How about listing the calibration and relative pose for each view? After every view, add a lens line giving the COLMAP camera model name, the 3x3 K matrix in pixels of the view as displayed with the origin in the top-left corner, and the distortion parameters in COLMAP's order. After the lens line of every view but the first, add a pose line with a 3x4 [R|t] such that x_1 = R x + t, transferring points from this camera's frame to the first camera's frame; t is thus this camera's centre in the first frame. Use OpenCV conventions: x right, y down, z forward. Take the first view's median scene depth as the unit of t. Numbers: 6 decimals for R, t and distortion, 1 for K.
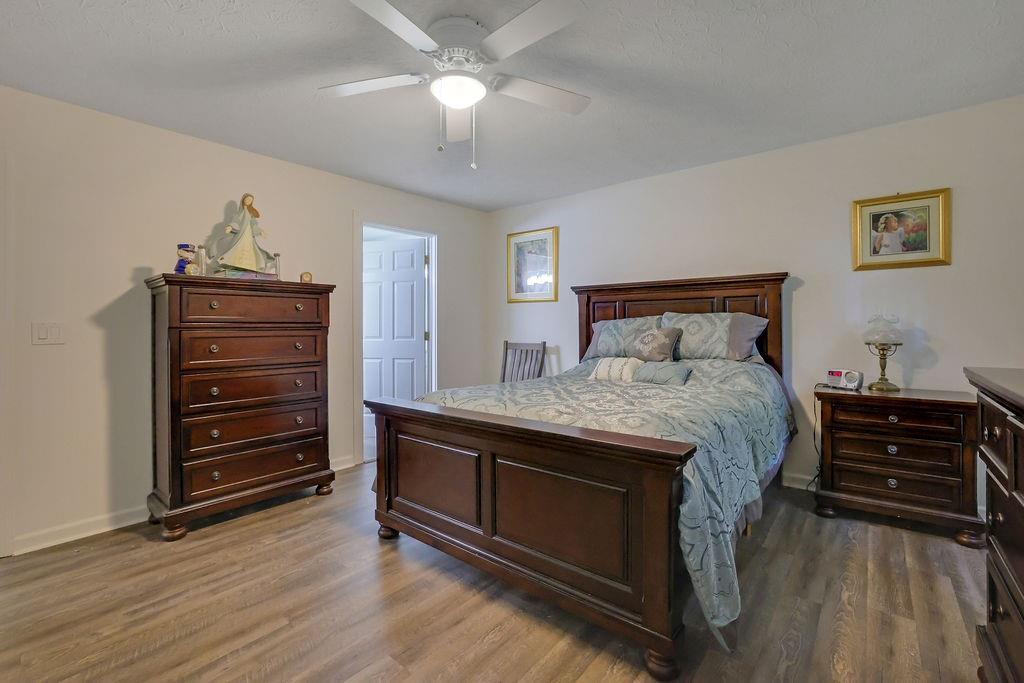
lens RADIAL K [[442.8, 0, 512.6], [0, 442.8, 323.4], [0, 0, 1]] dist [-0.027295, 0.007092]
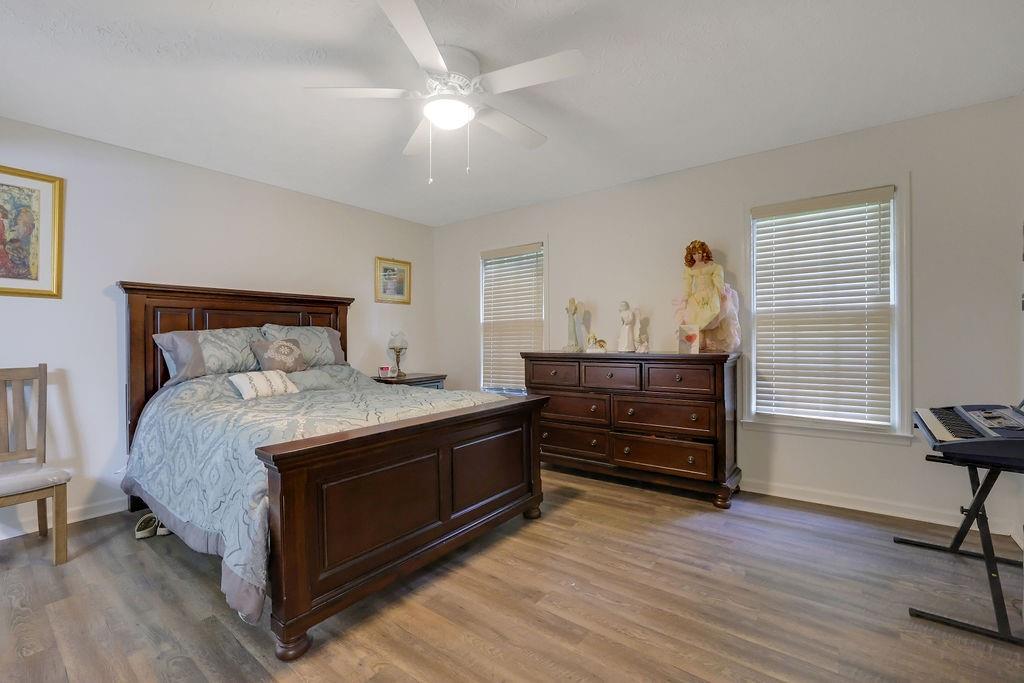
lens RADIAL K [[442.8, 0, 508.8], [0, 442.8, 340.2], [0, 0, 1]] dist [-0.027295, 0.007092]
pose [[-0.026649, -0.003430, 0.999639, -0.819825], [-0.001963, 0.999992, 0.003379, 0.008580], [-0.999643, -0.001873, -0.026655, 0.599540]]
